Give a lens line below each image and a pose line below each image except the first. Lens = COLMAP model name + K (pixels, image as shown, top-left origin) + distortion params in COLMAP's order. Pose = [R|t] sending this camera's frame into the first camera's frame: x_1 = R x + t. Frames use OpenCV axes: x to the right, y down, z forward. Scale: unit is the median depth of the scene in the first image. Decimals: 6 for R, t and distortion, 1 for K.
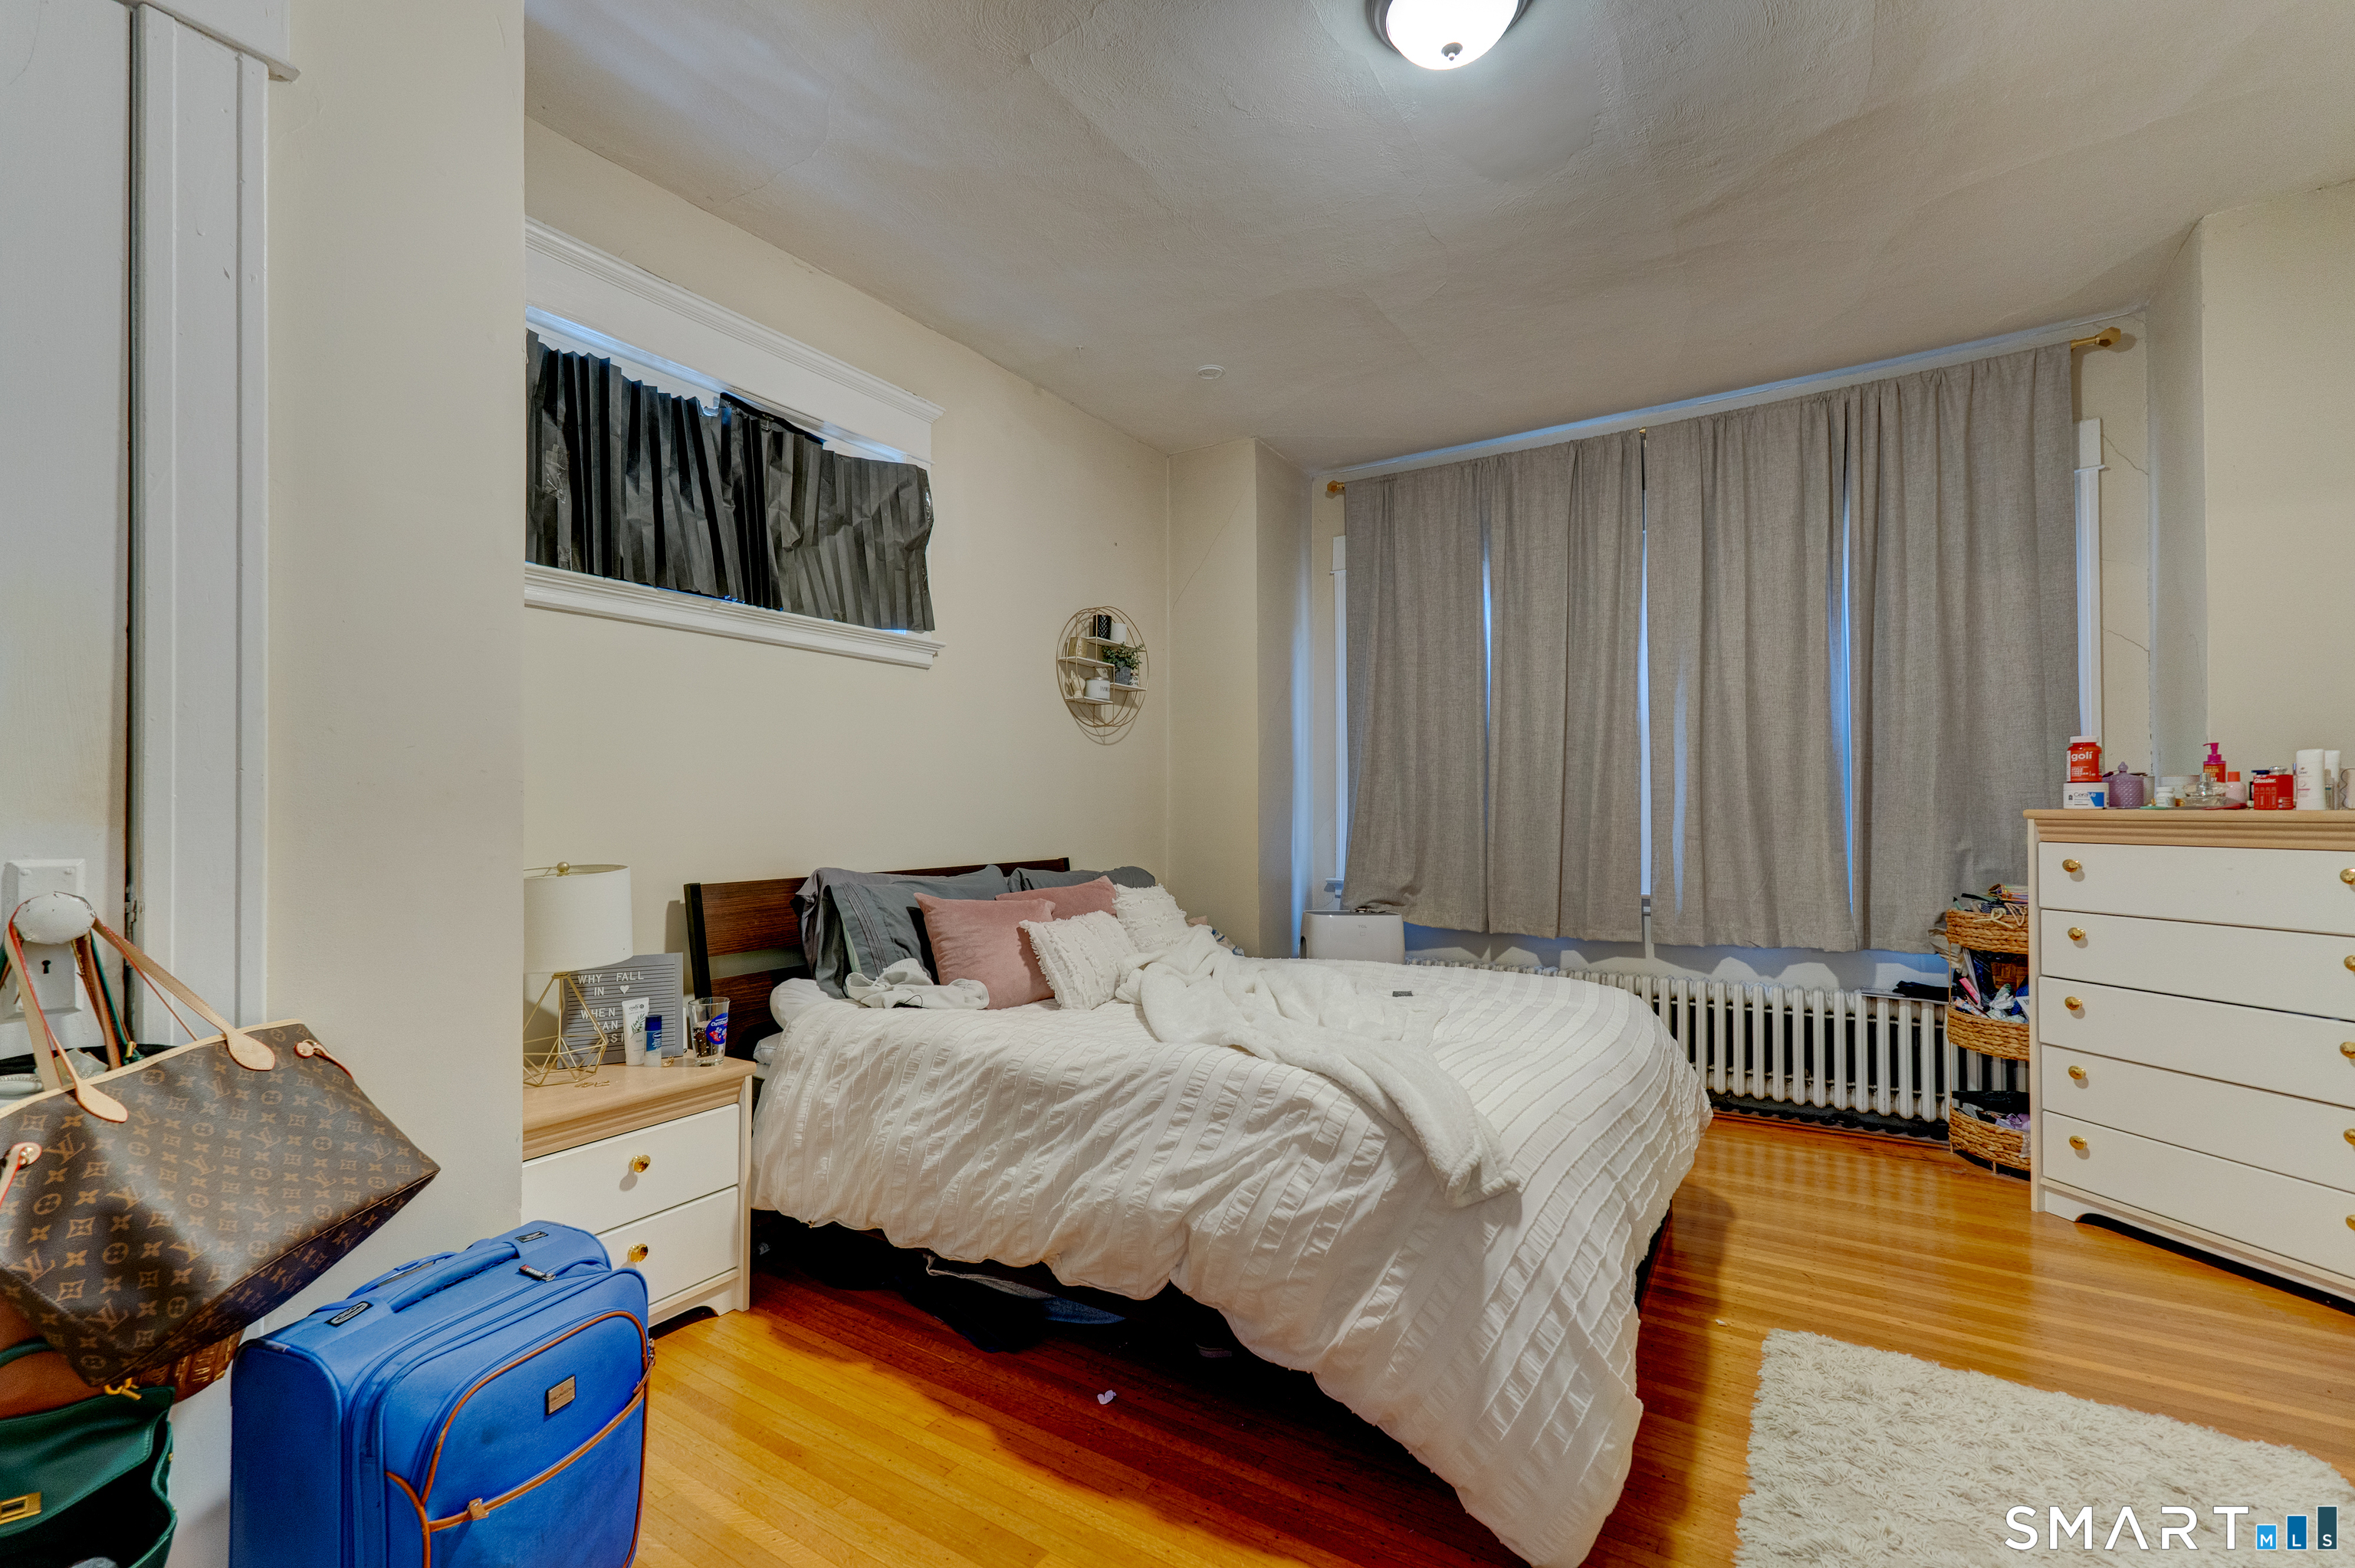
lens RADIAL K [[1009.0, 0, 1170.9], [0, 1009.0, 799.6], [0, 0, 1]] dist [0.003605, 0.000232]
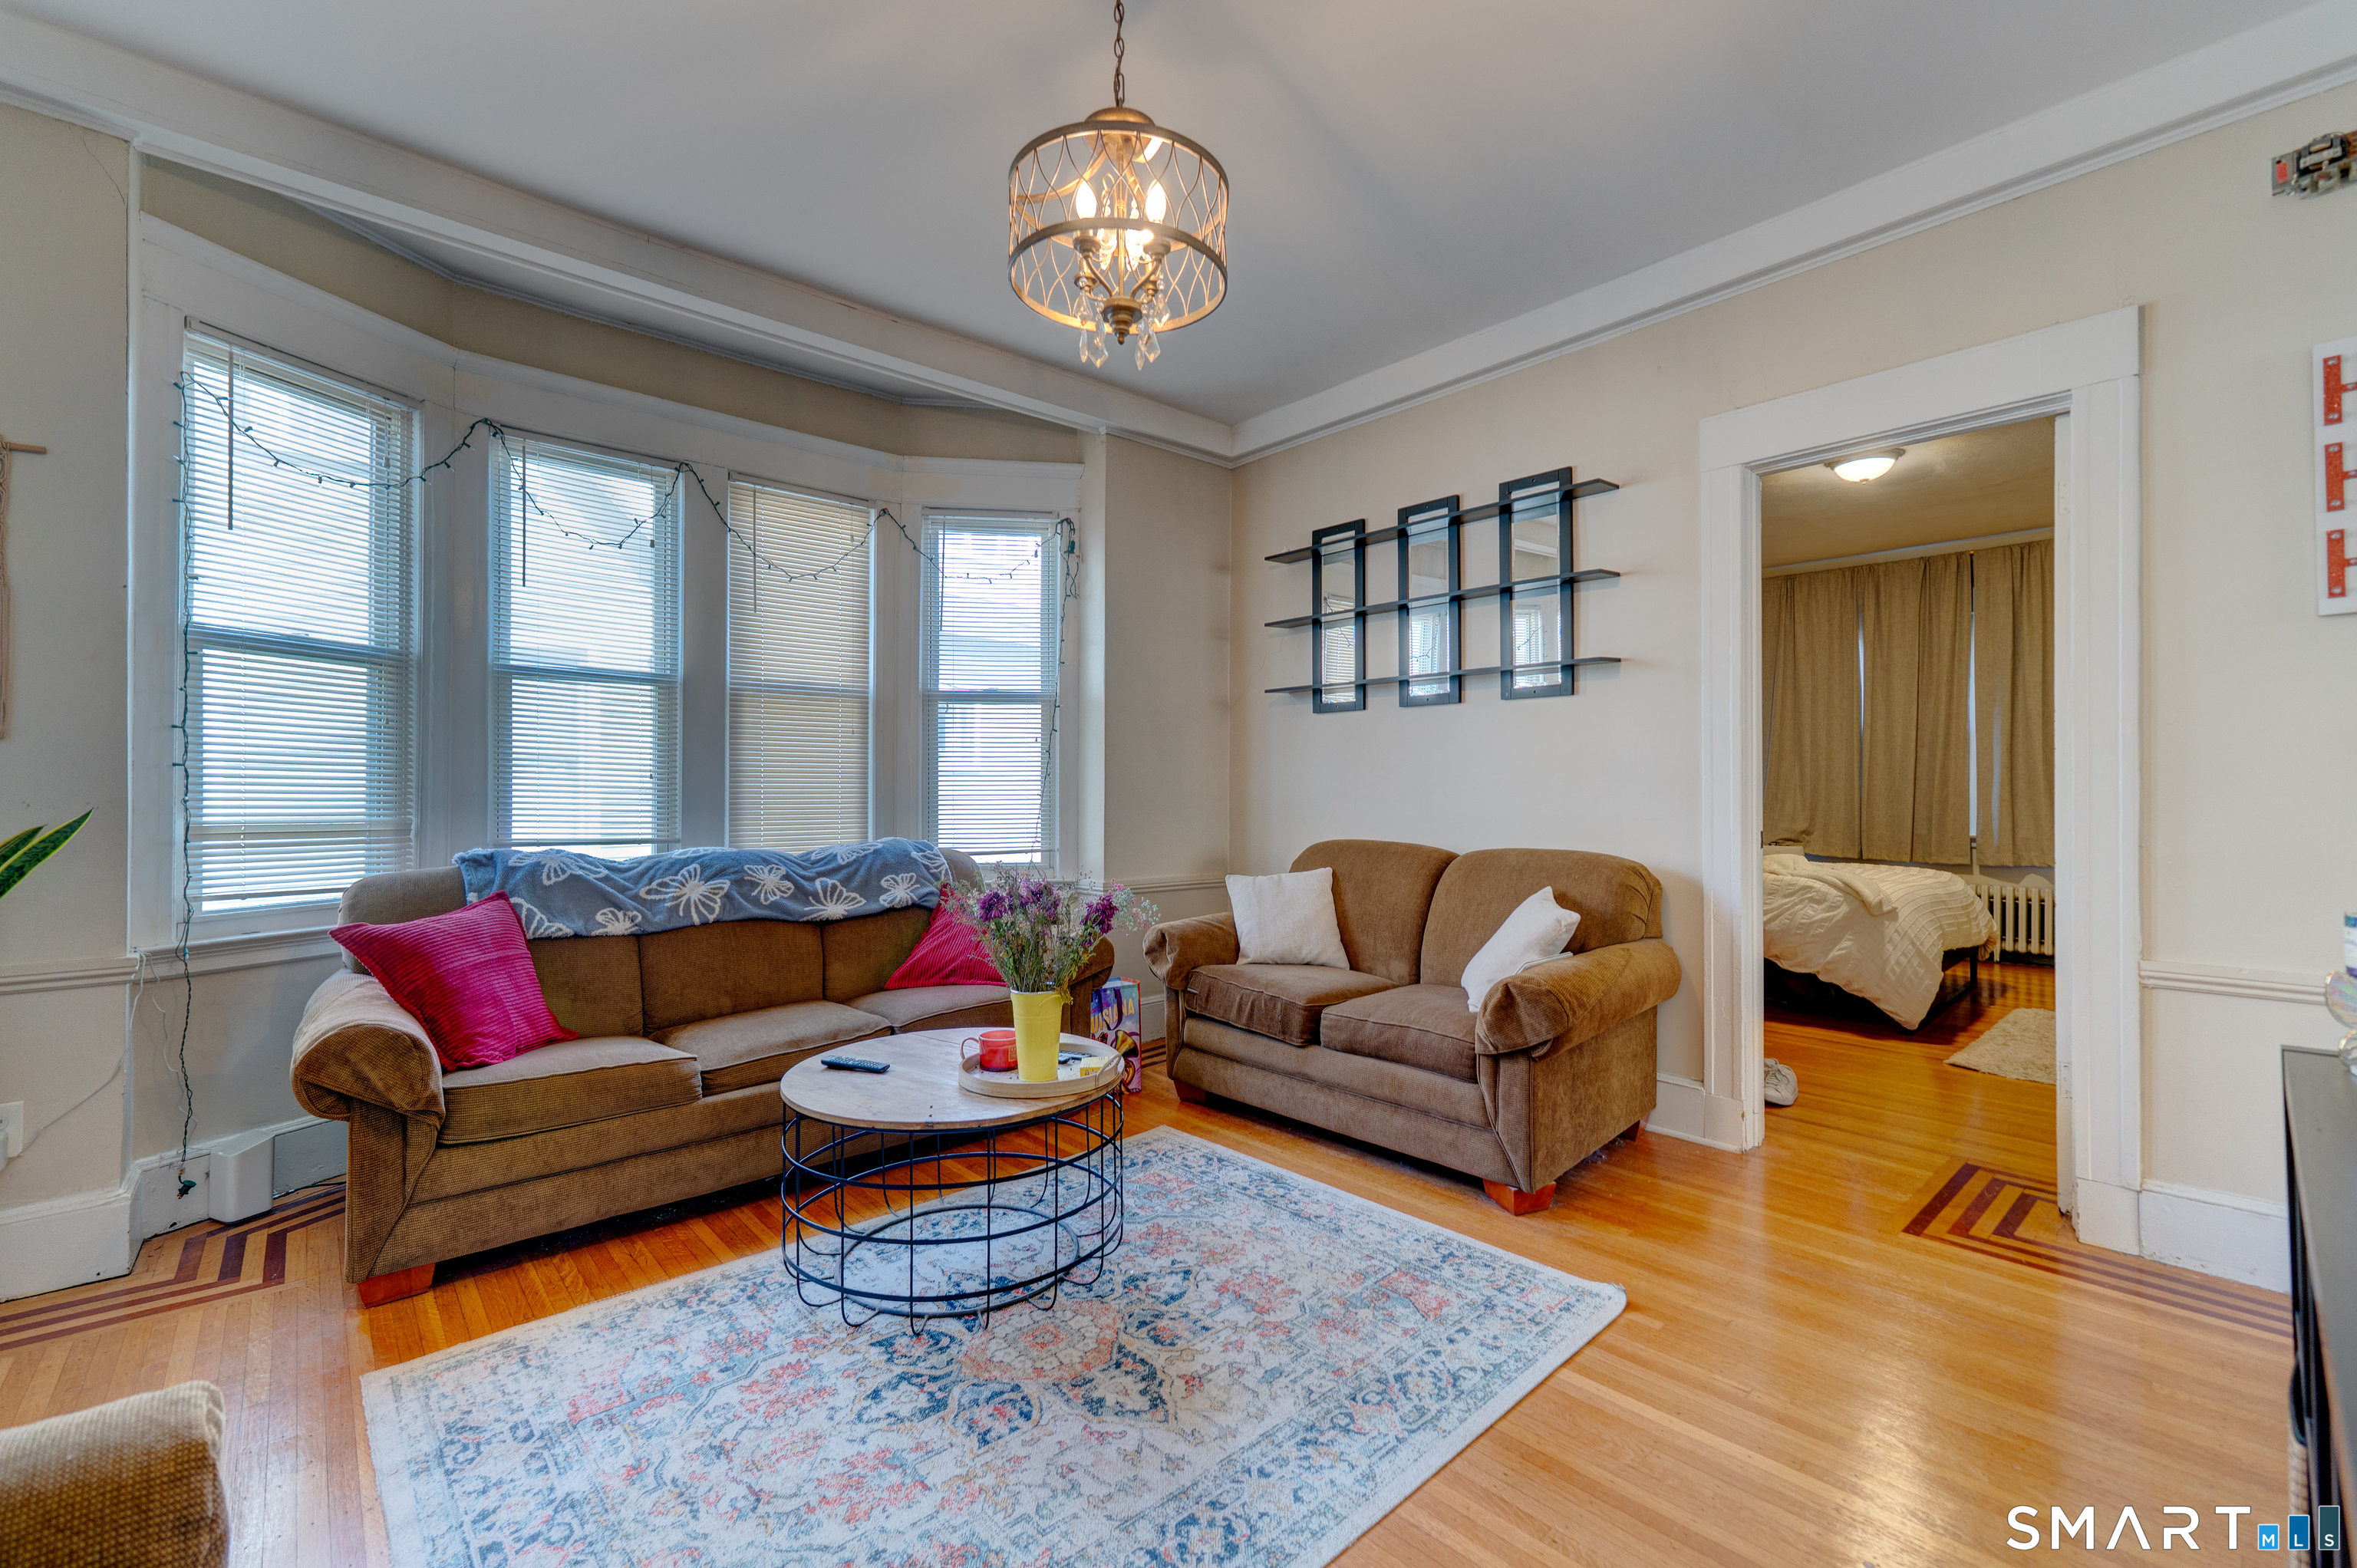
lens RADIAL K [[1009.9, 0, 1185.4], [0, 1009.9, 776.5], [0, 0, 1]] dist [0.003605, 0.000232]
pose [[0.967754, 0.000271, -0.251897, -0.343252], [0.000663, 0.999993, 0.003621, -0.008168], [0.251896, -0.003671, 0.967747, -0.886390]]
